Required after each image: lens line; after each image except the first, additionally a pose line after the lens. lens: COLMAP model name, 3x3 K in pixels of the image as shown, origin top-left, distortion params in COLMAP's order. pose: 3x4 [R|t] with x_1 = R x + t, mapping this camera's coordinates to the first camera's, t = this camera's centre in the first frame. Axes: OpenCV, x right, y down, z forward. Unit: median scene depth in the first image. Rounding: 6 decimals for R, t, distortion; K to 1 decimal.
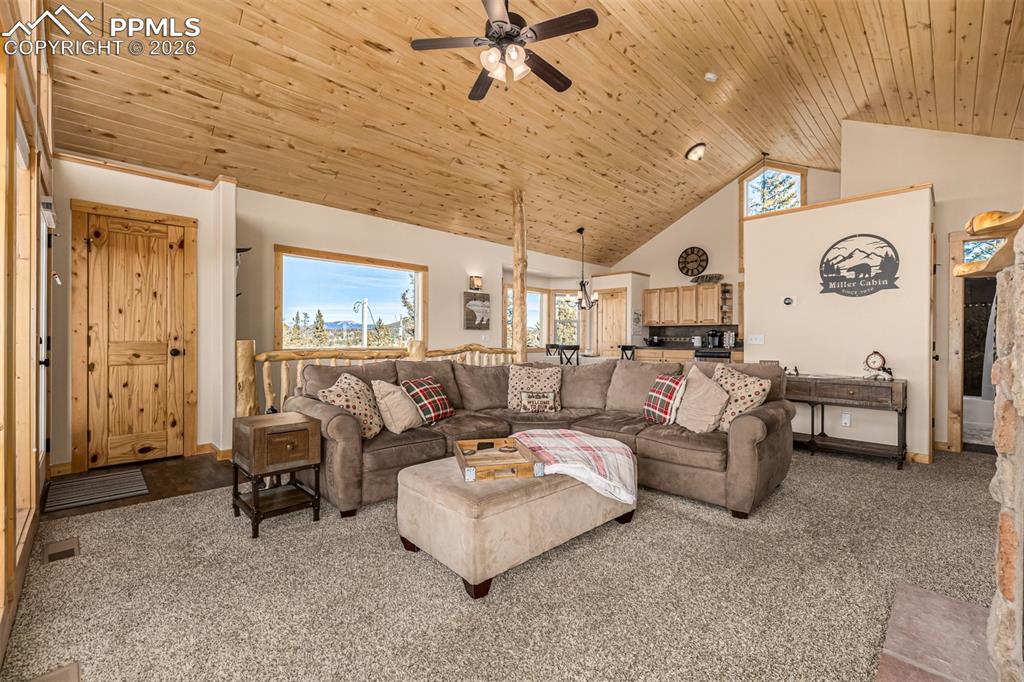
lens RADIAL K [[437.0, 0, 514.9], [0, 437.0, 340.8], [0, 0, 1]] dist [0.002027, 0.000127]
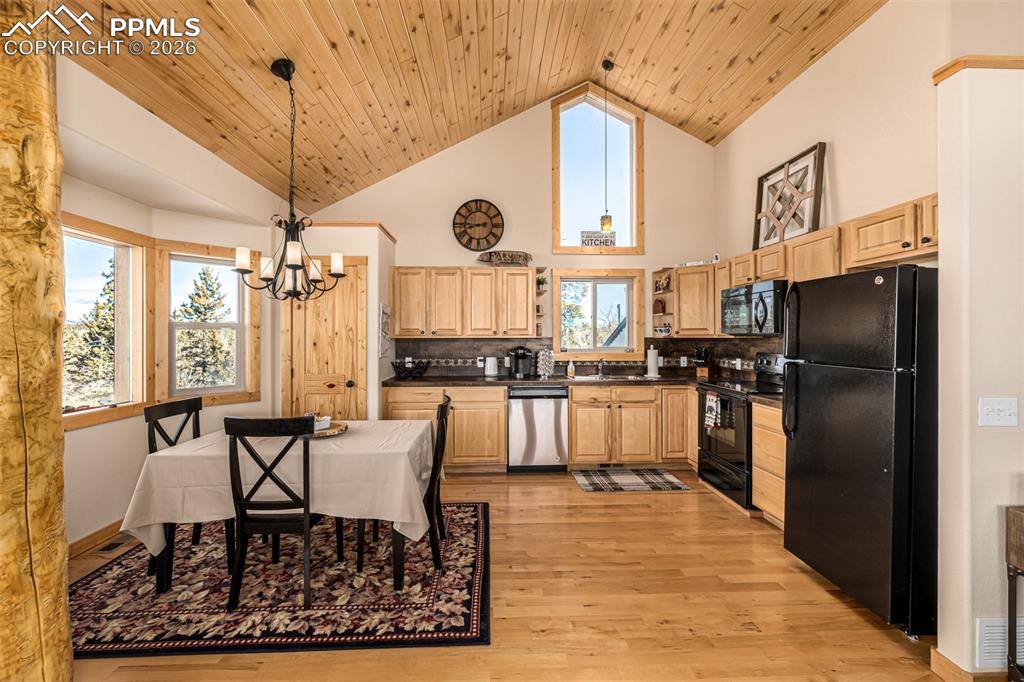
lens RADIAL K [[437.0, 0, 512.6], [0, 437.0, 335.1], [0, 0, 1]] dist [0.002027, 0.000127]
pose [[0.664979, -0.012698, 0.746754, 0.010354], [0.007965, 0.999919, 0.009911, -0.043588], [-0.746820, -0.000643, 0.665026, 0.588584]]
